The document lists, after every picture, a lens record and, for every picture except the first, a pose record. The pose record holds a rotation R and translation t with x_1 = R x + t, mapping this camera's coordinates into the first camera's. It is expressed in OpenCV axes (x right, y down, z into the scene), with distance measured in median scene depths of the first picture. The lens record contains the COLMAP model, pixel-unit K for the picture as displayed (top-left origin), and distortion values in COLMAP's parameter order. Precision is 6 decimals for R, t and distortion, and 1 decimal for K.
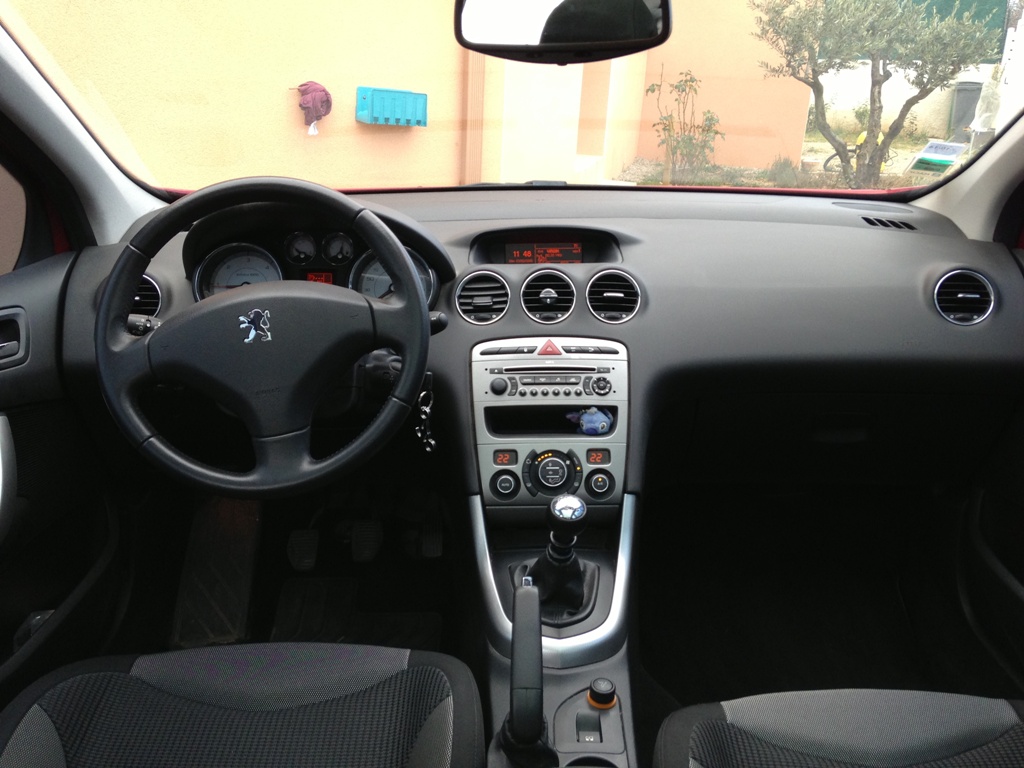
lens RADIAL K [[990.8, 0, 539.7], [0, 990.8, 369.2], [0, 0, 1]] dist [0.131454, 0.000000]
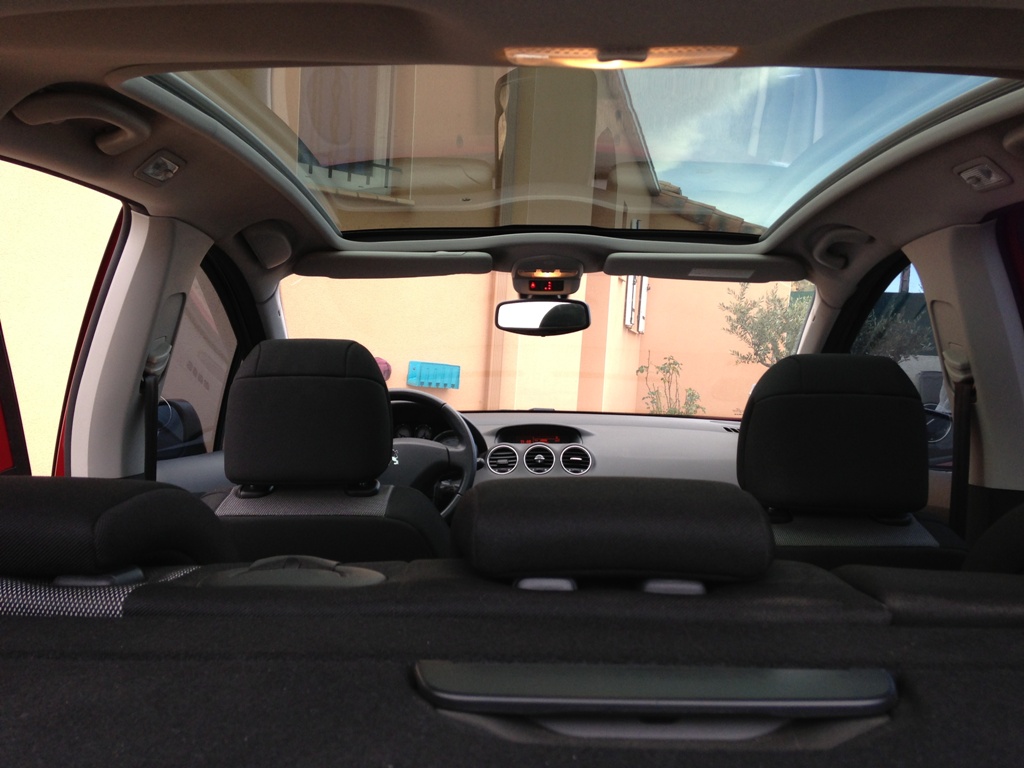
lens RADIAL K [[990.8, 0, 512.9], [0, 990.8, 383.7], [0, 0, 1]] dist [0.131454, 0.000000]
pose [[0.999168, 0.012423, -0.038849, 0.010919], [-0.022159, 0.965000, -0.261311, 0.100236], [0.034243, 0.261954, 0.964473, -0.290532]]
